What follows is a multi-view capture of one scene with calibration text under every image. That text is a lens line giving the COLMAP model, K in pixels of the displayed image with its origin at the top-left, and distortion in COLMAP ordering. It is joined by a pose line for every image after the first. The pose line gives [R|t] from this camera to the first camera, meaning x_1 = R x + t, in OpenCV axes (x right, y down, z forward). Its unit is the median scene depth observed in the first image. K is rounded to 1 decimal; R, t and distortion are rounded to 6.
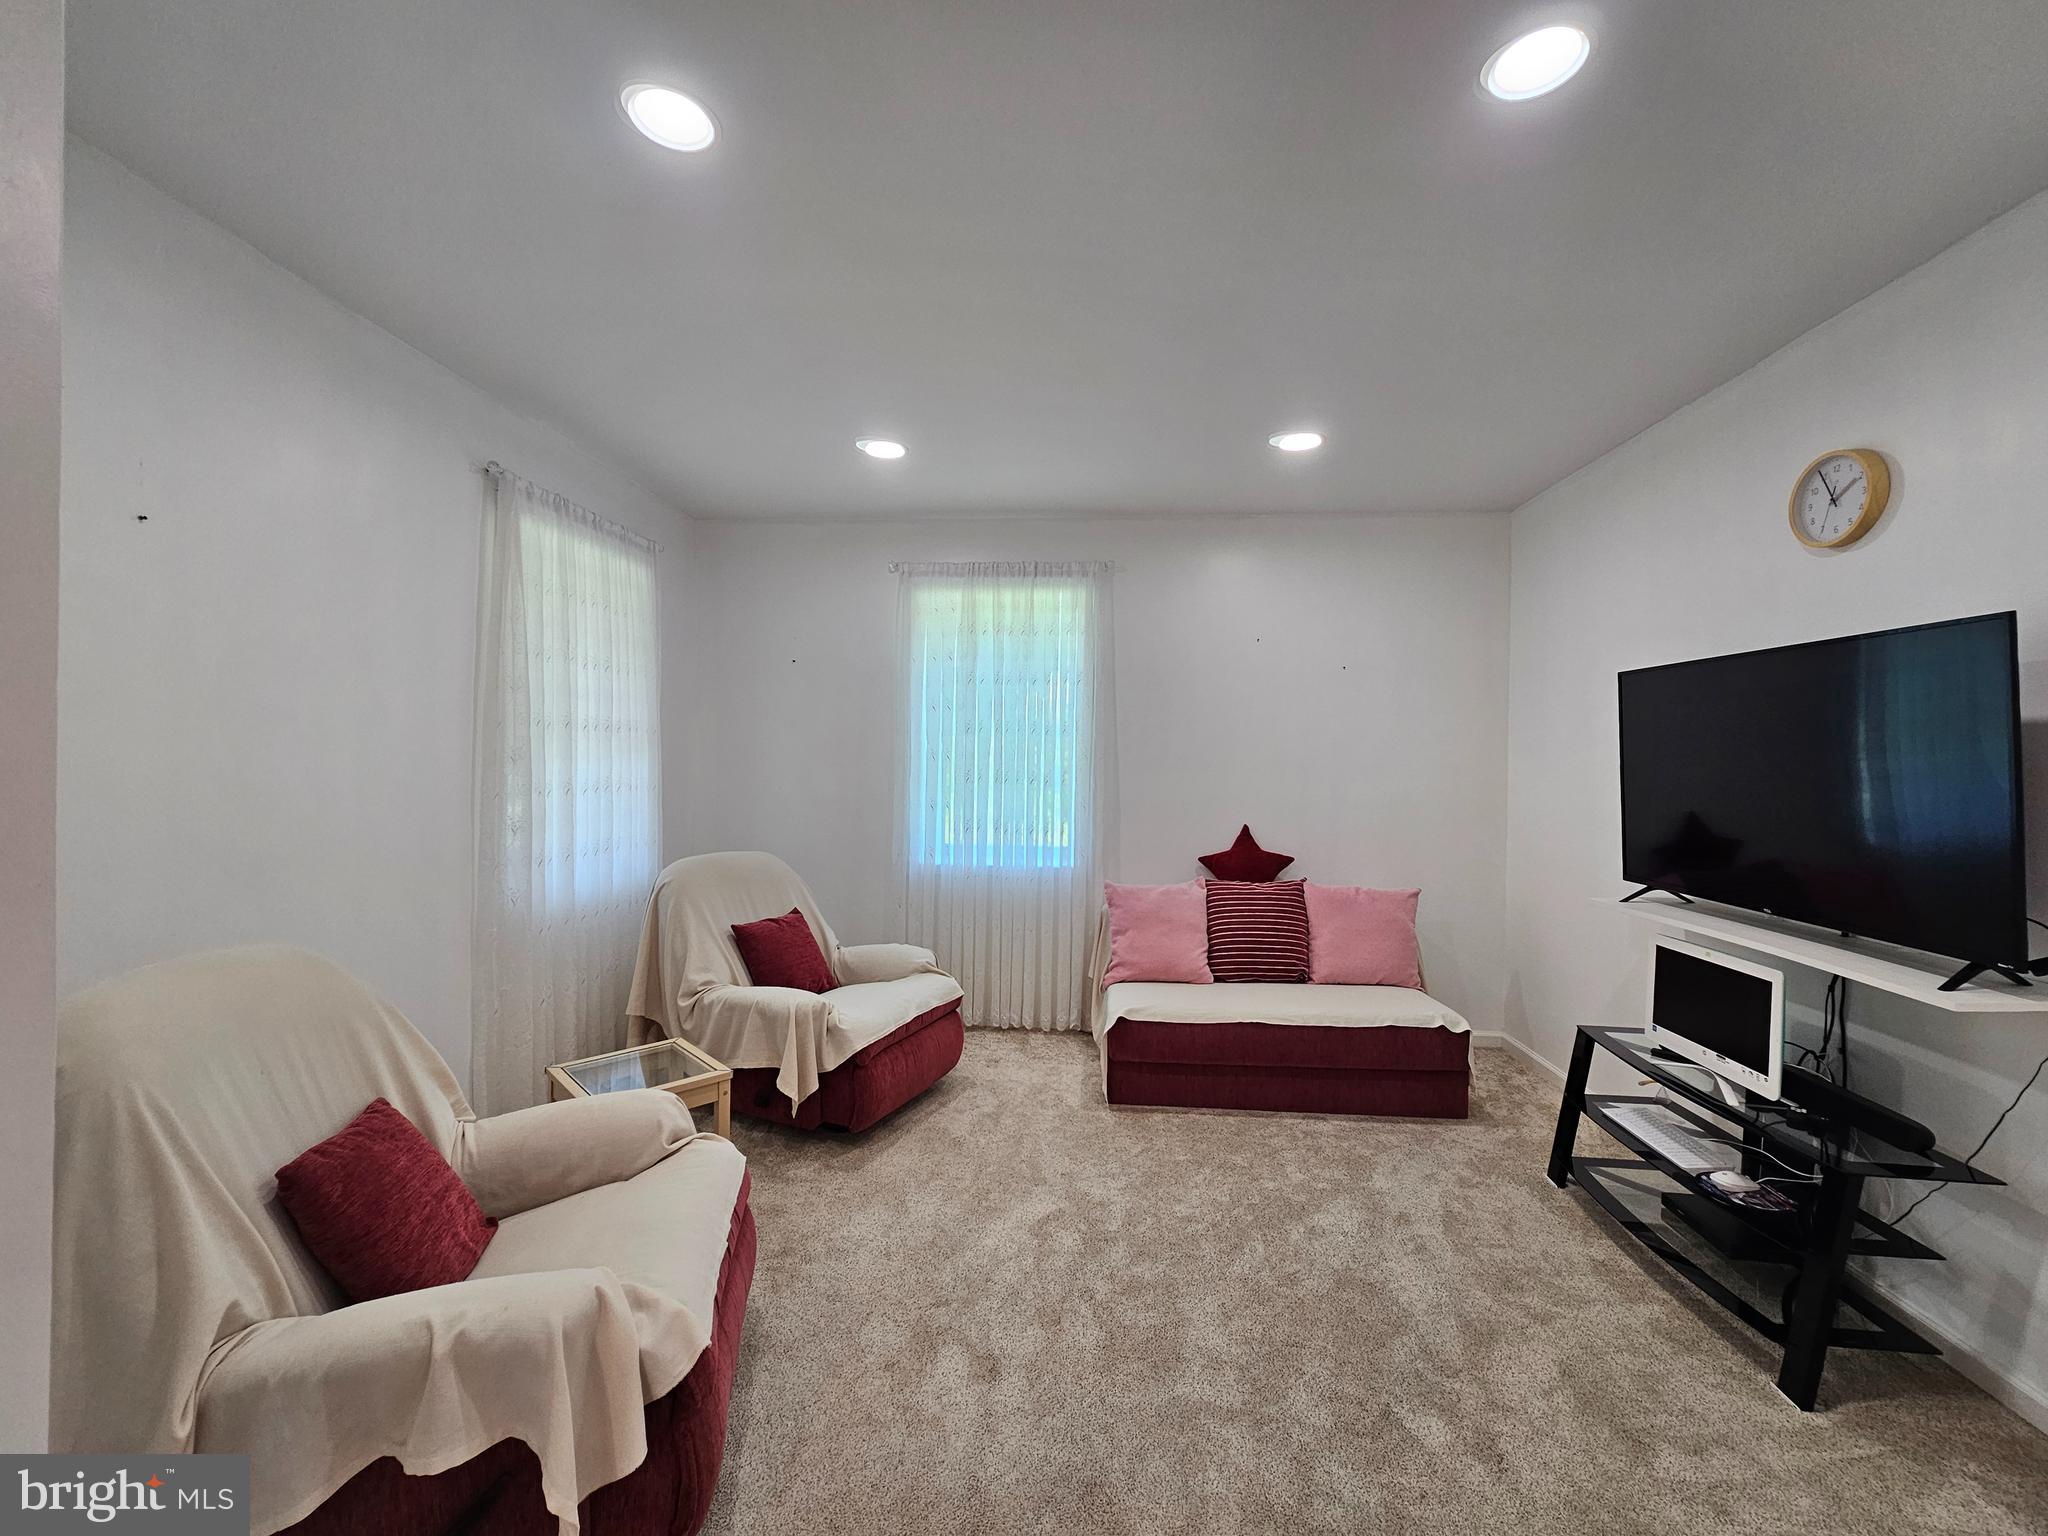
lens RADIAL K [[836.8, 0, 1031.3], [0, 836.8, 761.8], [0, 0, 1]] dist [-0.003396, 0.000877]
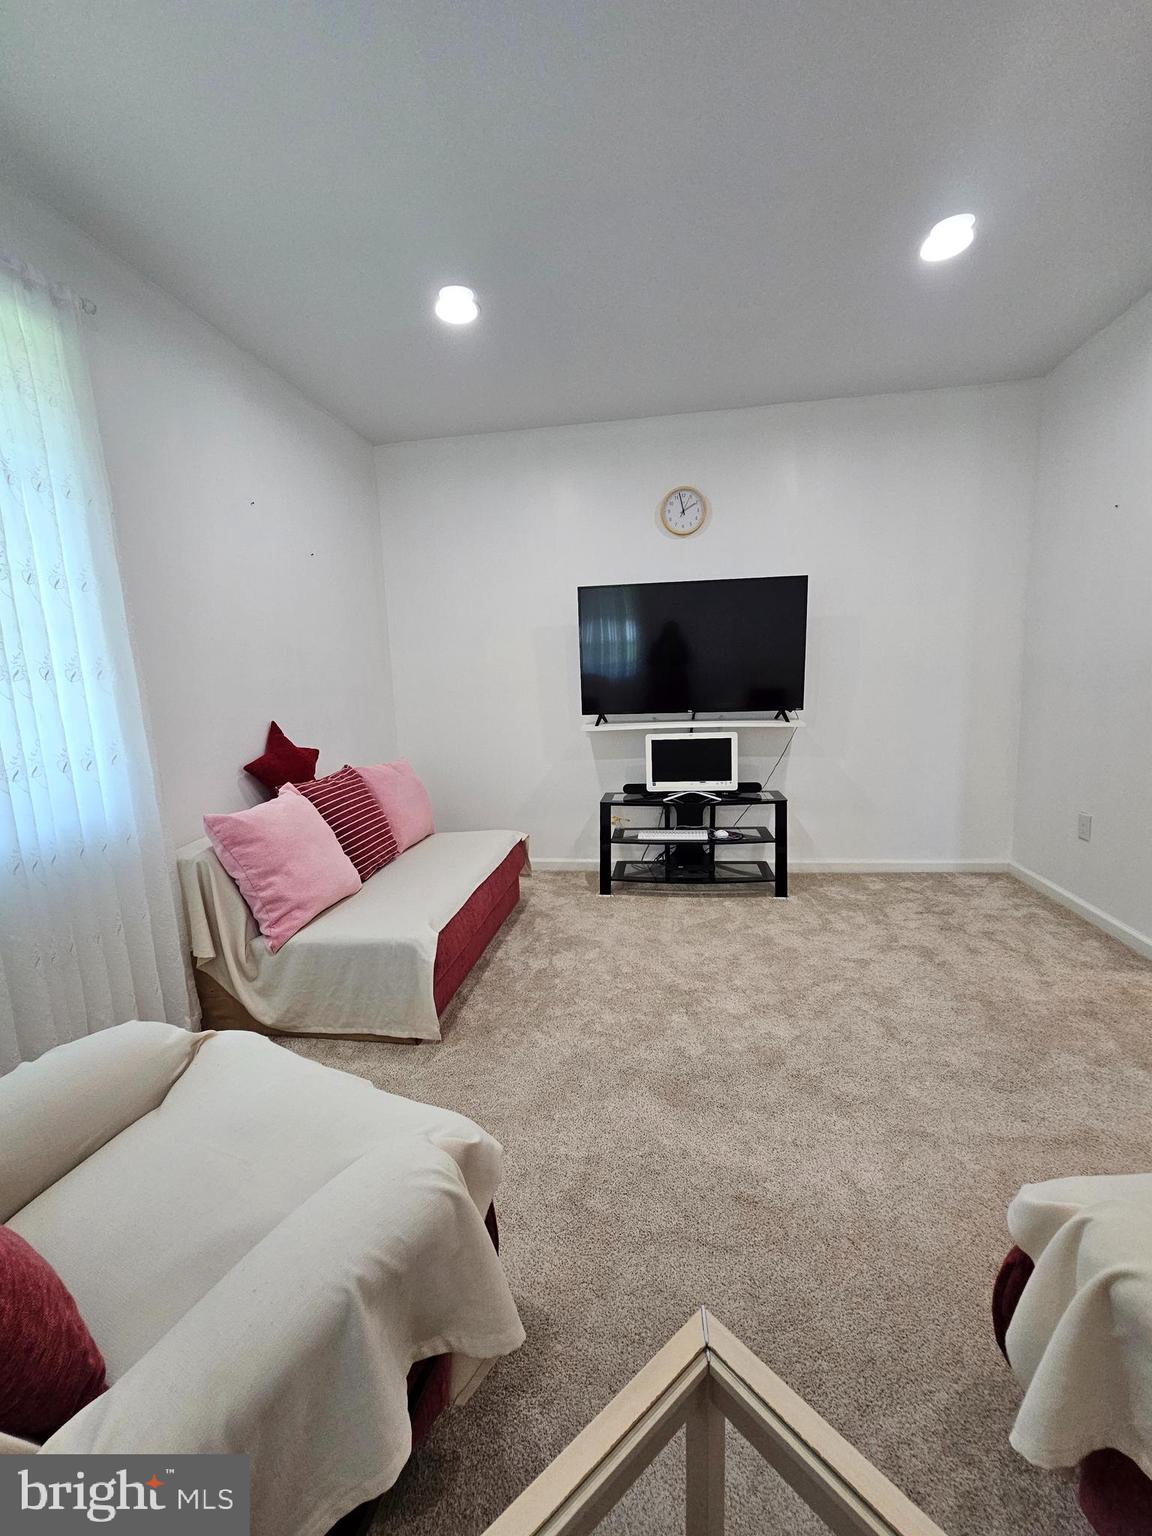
lens RADIAL K [[627.6, 0, 581.0], [0, 627.6, 772.6], [0, 0, 1]] dist [-0.003396, 0.000877]
pose [[0.067369, -0.170429, 0.983064, -0.659544], [0.037864, 0.985030, 0.168175, 0.052065], [-0.997009, 0.025893, 0.072814, 1.087601]]
